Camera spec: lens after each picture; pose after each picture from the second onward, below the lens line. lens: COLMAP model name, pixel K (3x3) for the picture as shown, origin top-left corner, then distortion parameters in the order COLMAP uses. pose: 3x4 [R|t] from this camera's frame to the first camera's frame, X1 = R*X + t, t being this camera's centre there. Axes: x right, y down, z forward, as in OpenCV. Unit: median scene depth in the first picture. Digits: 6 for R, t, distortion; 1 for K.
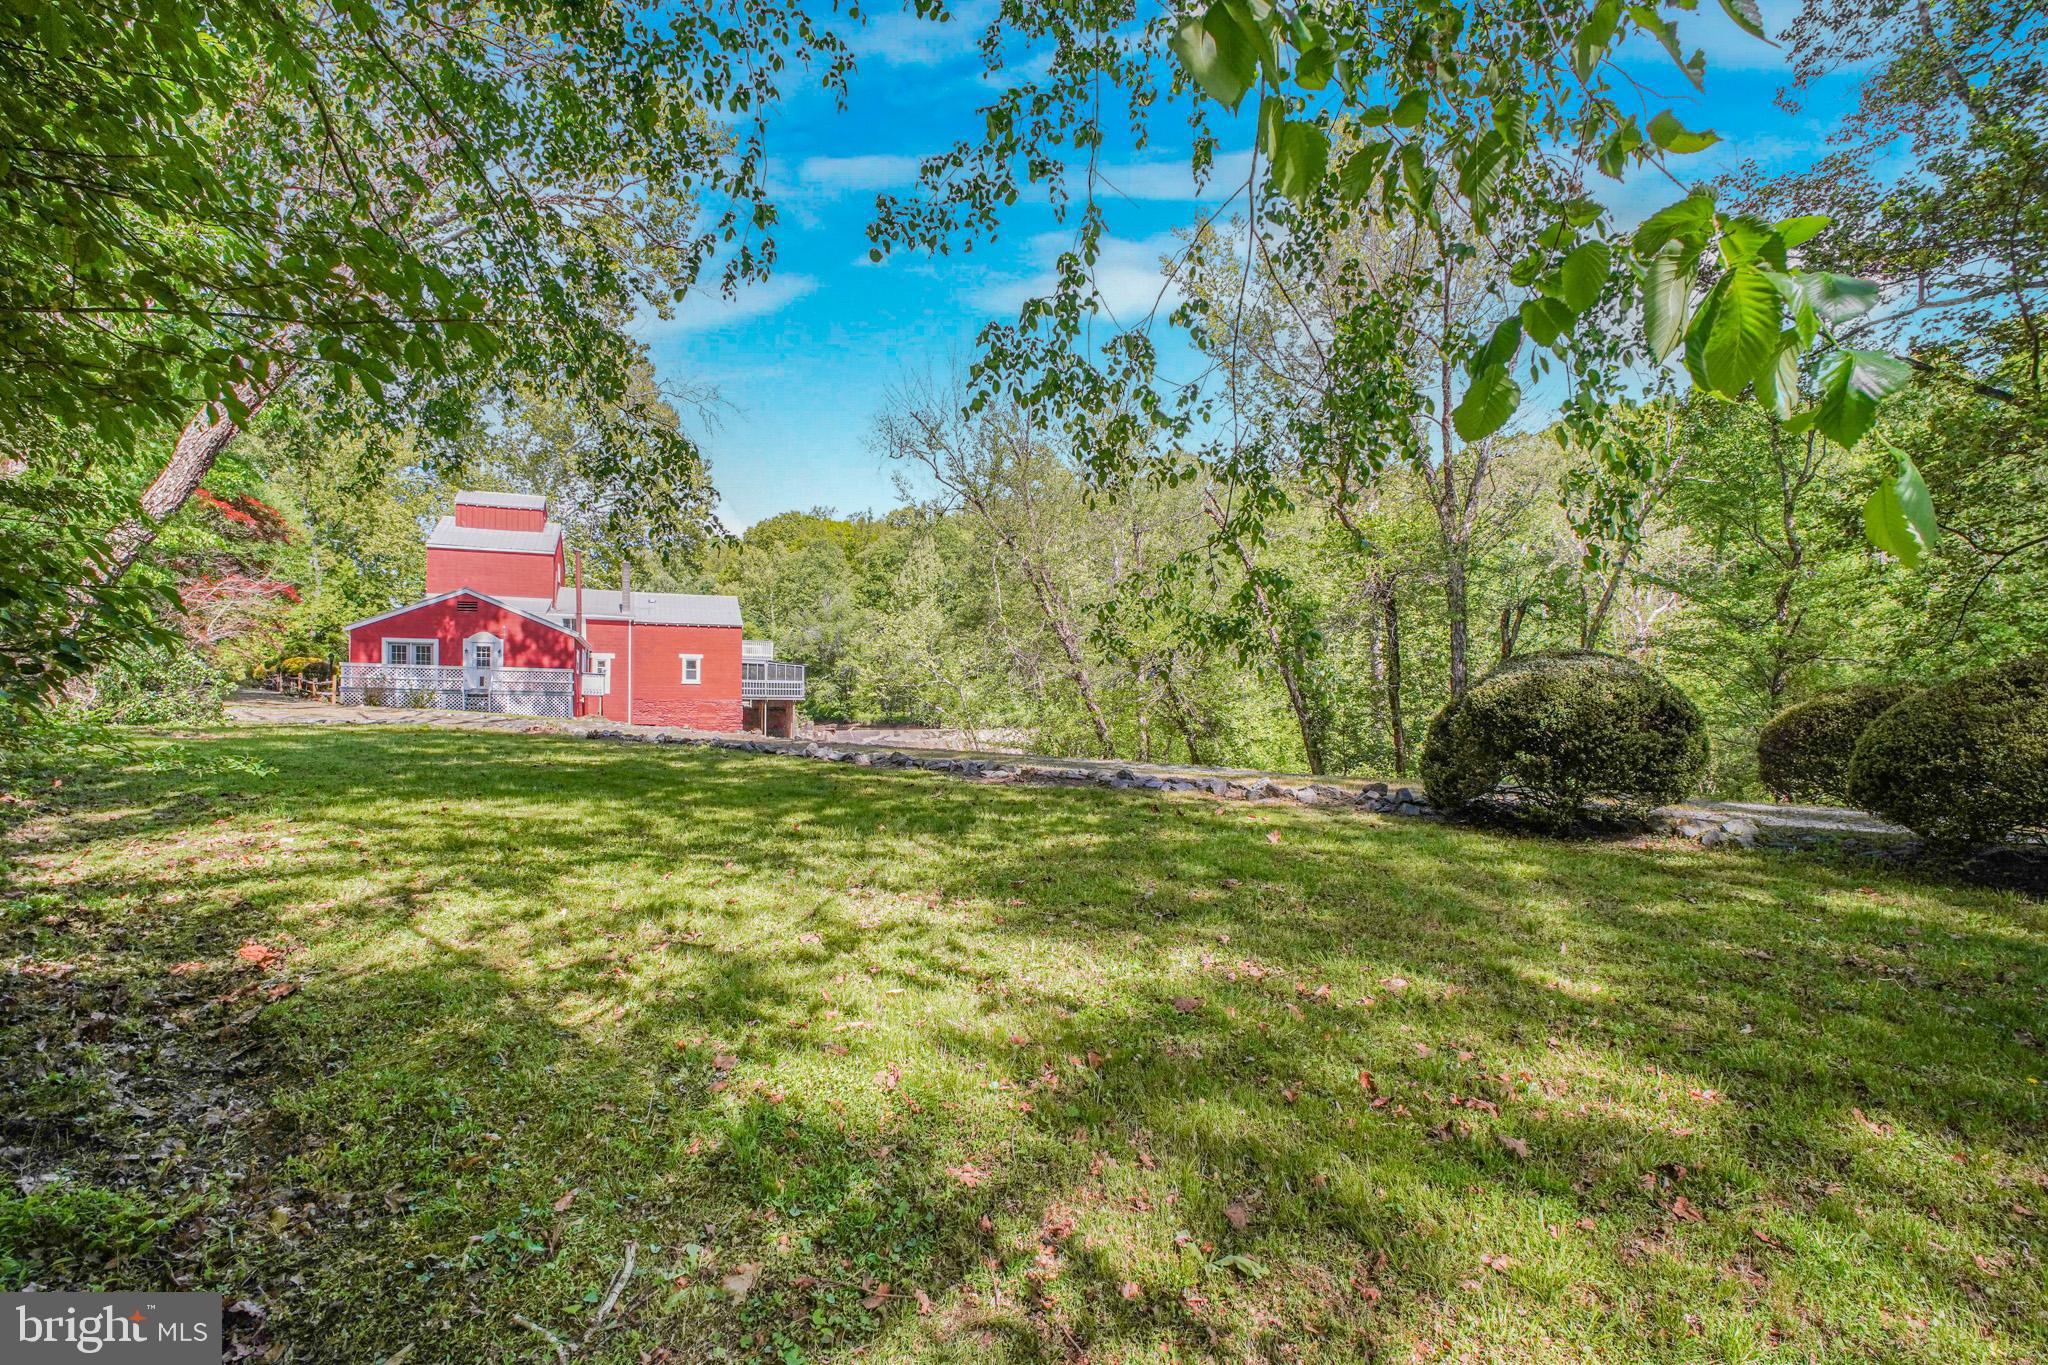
lens RADIAL K [[940.8, 0, 1040.7], [0, 940.8, 737.3], [0, 0, 1]] dist [-0.000027, -0.008140]
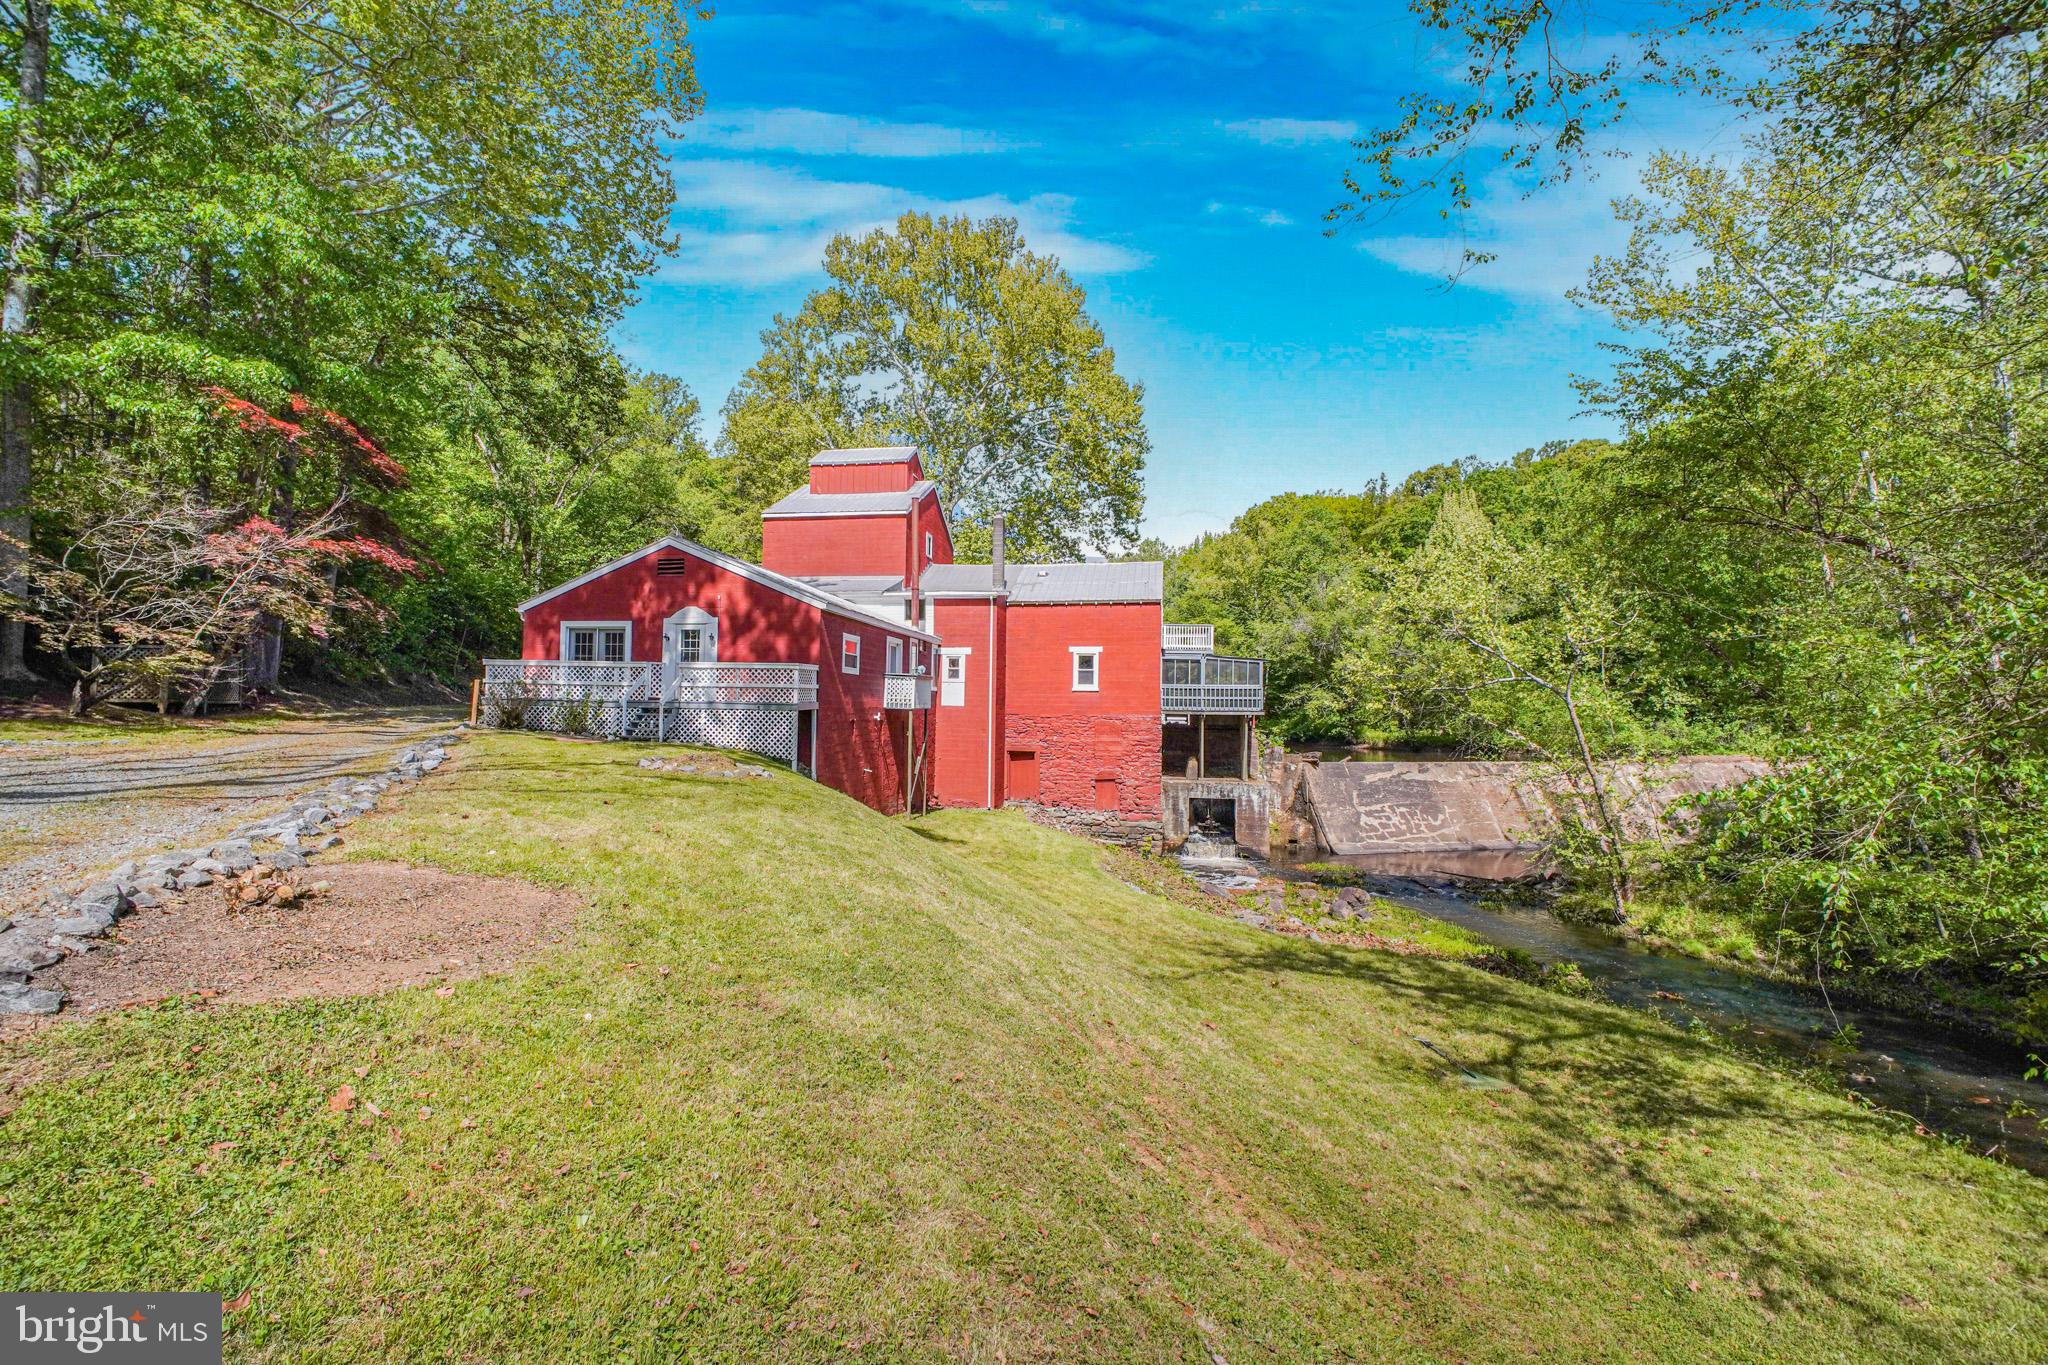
lens RADIAL K [[940.8, 0, 1014.1], [0, 940.8, 691.9], [0, 0, 1]] dist [-0.000027, -0.008140]
pose [[0.848184, -0.014992, -0.529490, -0.072532], [-0.018049, 0.998201, -0.057177, -0.019412], [0.529394, 0.058053, 0.846387, 0.454167]]
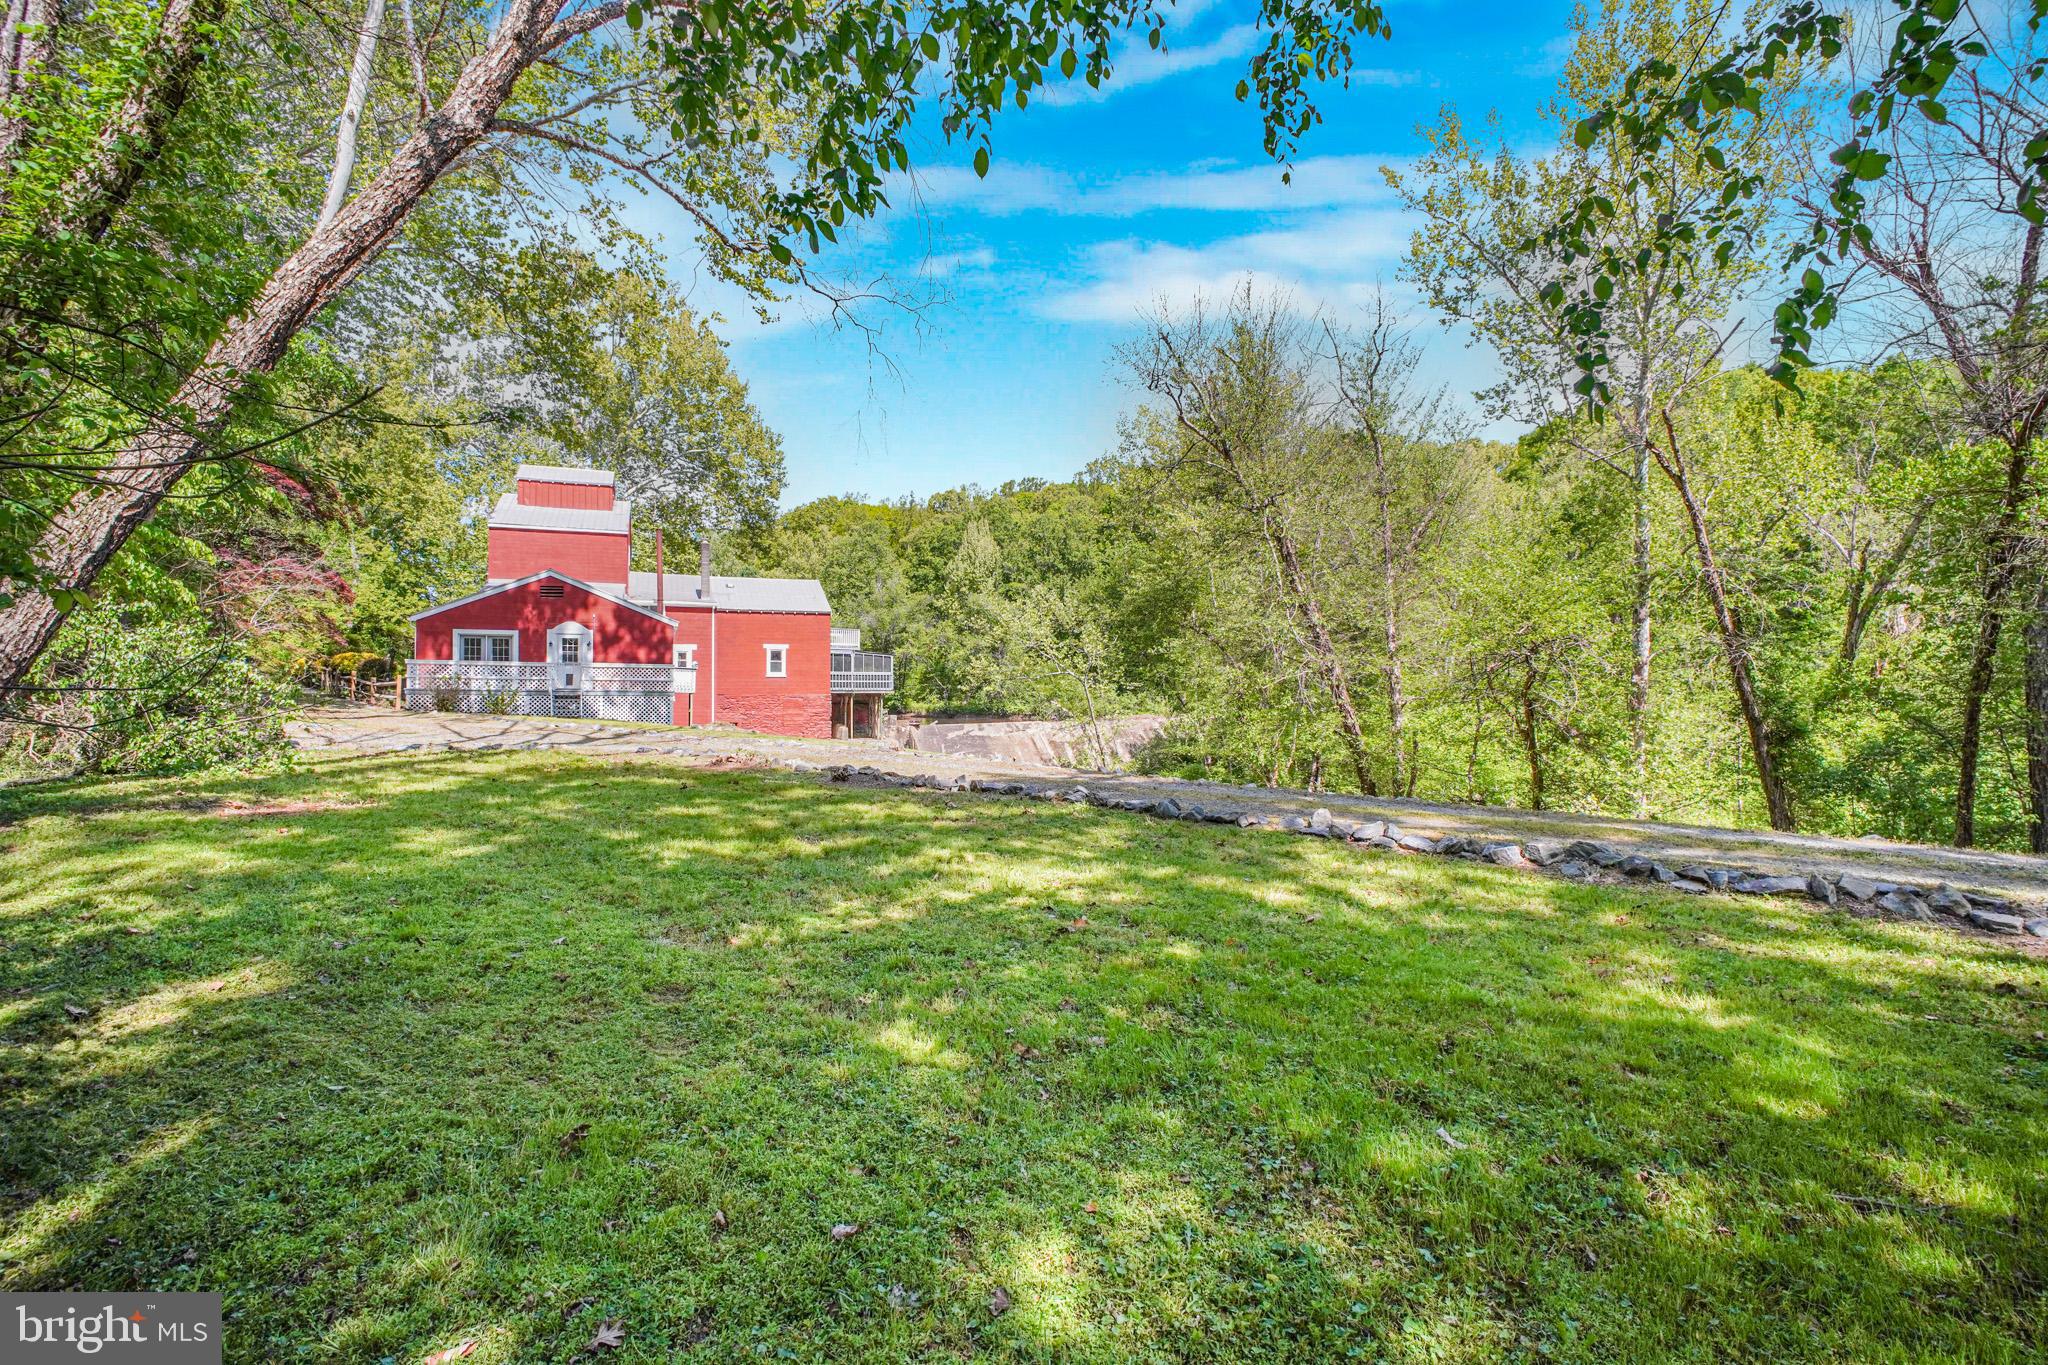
lens RADIAL K [[940.8, 0, 1031.9], [0, 940.8, 684.9], [0, 0, 1]] dist [-0.000027, -0.008140]
pose [[0.999702, -0.007413, -0.023241, -0.117527], [0.006509, 0.999229, -0.038706, -0.014565], [0.023510, 0.038543, 0.998980, 0.123599]]
